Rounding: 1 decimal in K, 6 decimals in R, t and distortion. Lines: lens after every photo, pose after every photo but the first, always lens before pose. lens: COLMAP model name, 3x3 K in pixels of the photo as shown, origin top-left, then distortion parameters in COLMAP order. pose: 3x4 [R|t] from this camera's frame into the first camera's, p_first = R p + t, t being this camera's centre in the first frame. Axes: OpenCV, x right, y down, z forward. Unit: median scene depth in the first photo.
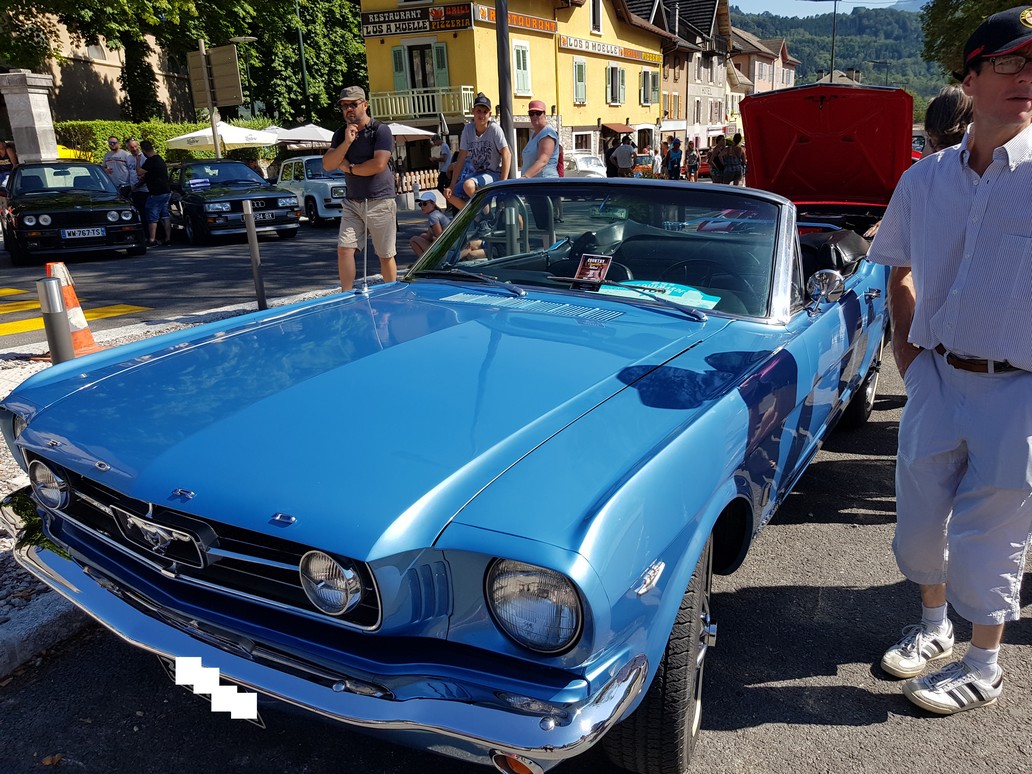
lens RADIAL K [[781.9, 0, 515.3], [0, 781.9, 389.9], [0, 0, 1]] dist [-0.004385, -0.011000]
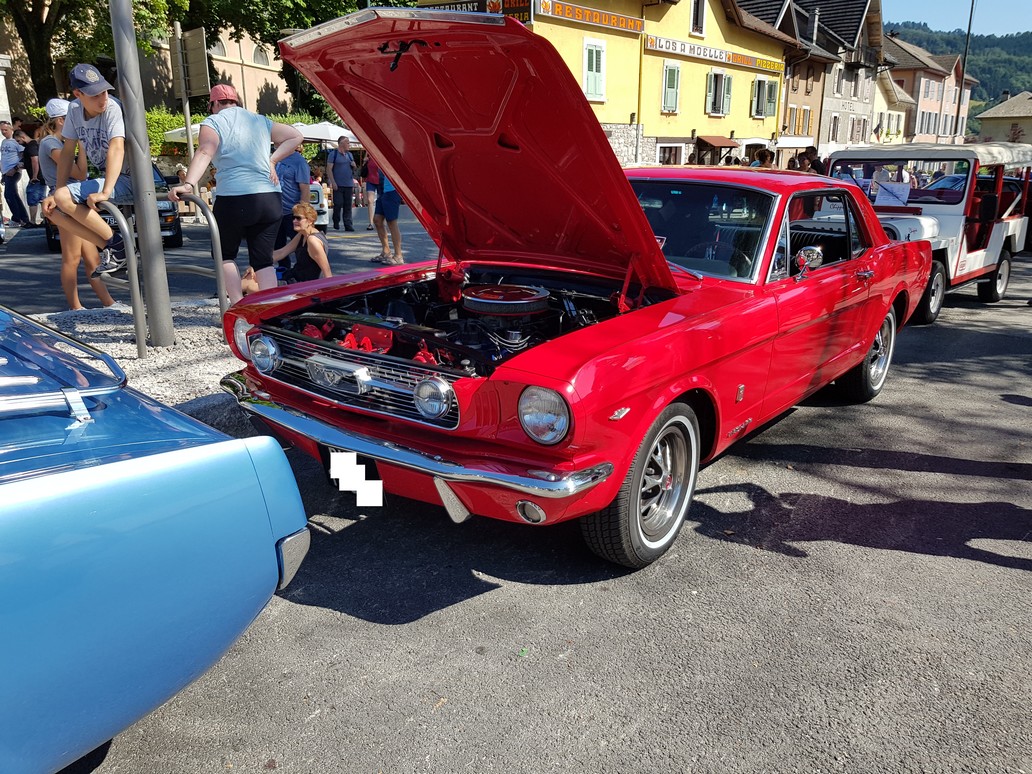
lens RADIAL K [[781.9, 0, 518.2], [0, 781.9, 387.6], [0, 0, 1]] dist [-0.004385, -0.011000]
pose [[0.981323, 0.091878, -0.169006, 0.078334], [-0.094397, 0.995511, -0.006911, -0.024222], [0.167612, 0.022736, 0.985591, 0.078293]]
